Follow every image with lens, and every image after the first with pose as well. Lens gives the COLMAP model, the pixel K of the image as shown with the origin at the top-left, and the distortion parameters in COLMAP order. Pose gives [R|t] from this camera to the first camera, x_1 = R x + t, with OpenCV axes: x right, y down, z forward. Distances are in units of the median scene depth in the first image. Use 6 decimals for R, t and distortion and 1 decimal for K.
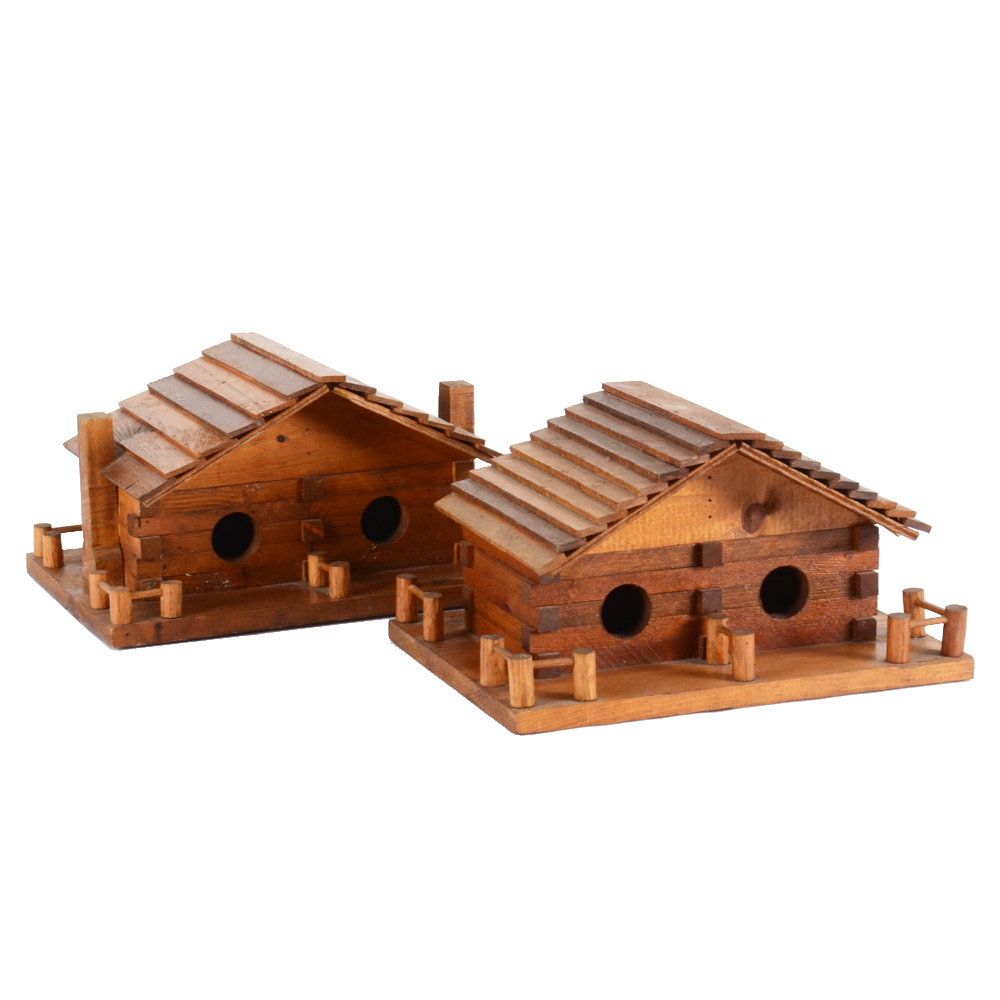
lens RADIAL K [[3106.8, 0, 497.1], [0, 3106.8, 497.2], [0, 0, 1]] dist [0.344312, 0.000000]
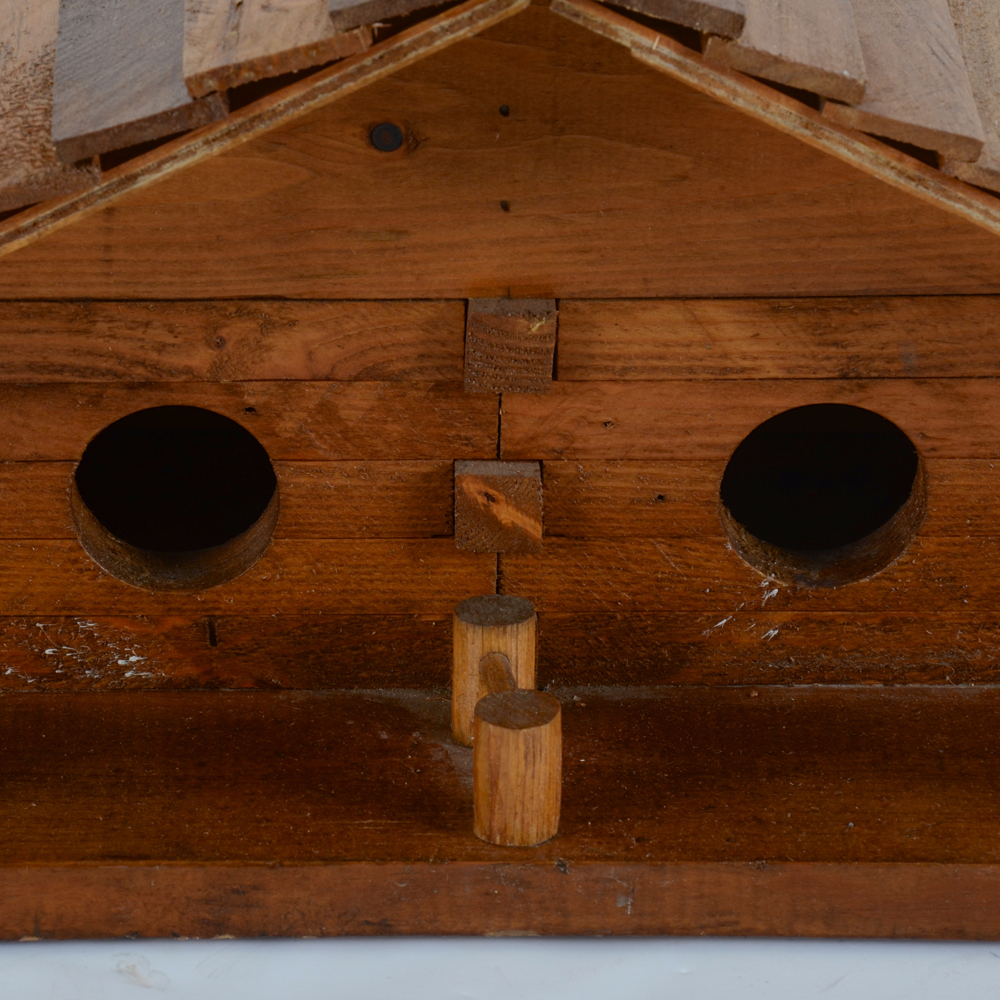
lens RADIAL K [[6171.5, 0, 503.2], [0, 6171.5, 505.1], [0, 0, 1]] dist [1.133022, 0.000000]
pose [[0.931388, 0.183987, -0.314111, 0.094976], [-0.109887, 0.964722, 0.239242, -0.107475], [0.347047, -0.188310, 0.918748, 0.562873]]
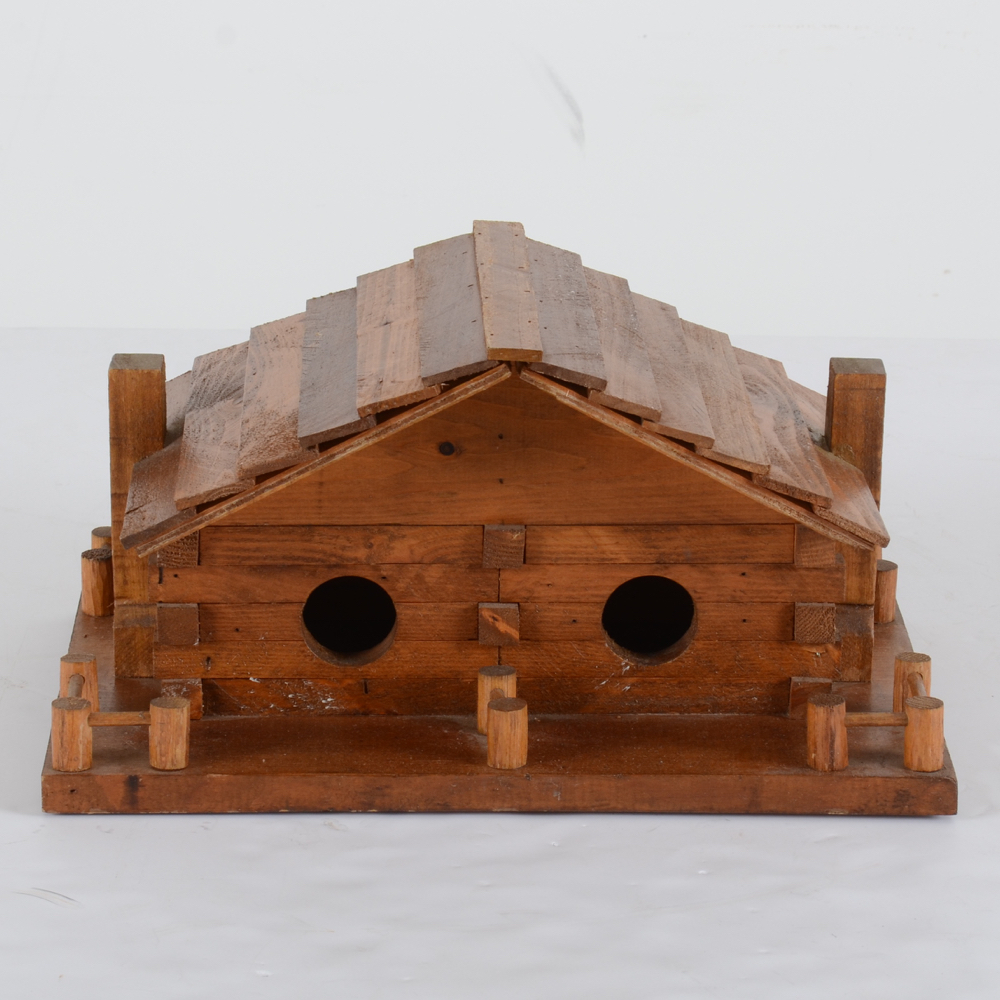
lens RADIAL K [[4163.0, 0, 498.0], [0, 4163.0, 499.4], [0, 0, 1]] dist [0.501359, 0.000000]
pose [[0.929522, 0.132590, -0.344107, 0.183516], [-0.105819, 0.989785, 0.095536, -0.079053], [0.353259, -0.052389, 0.934058, 0.347081]]
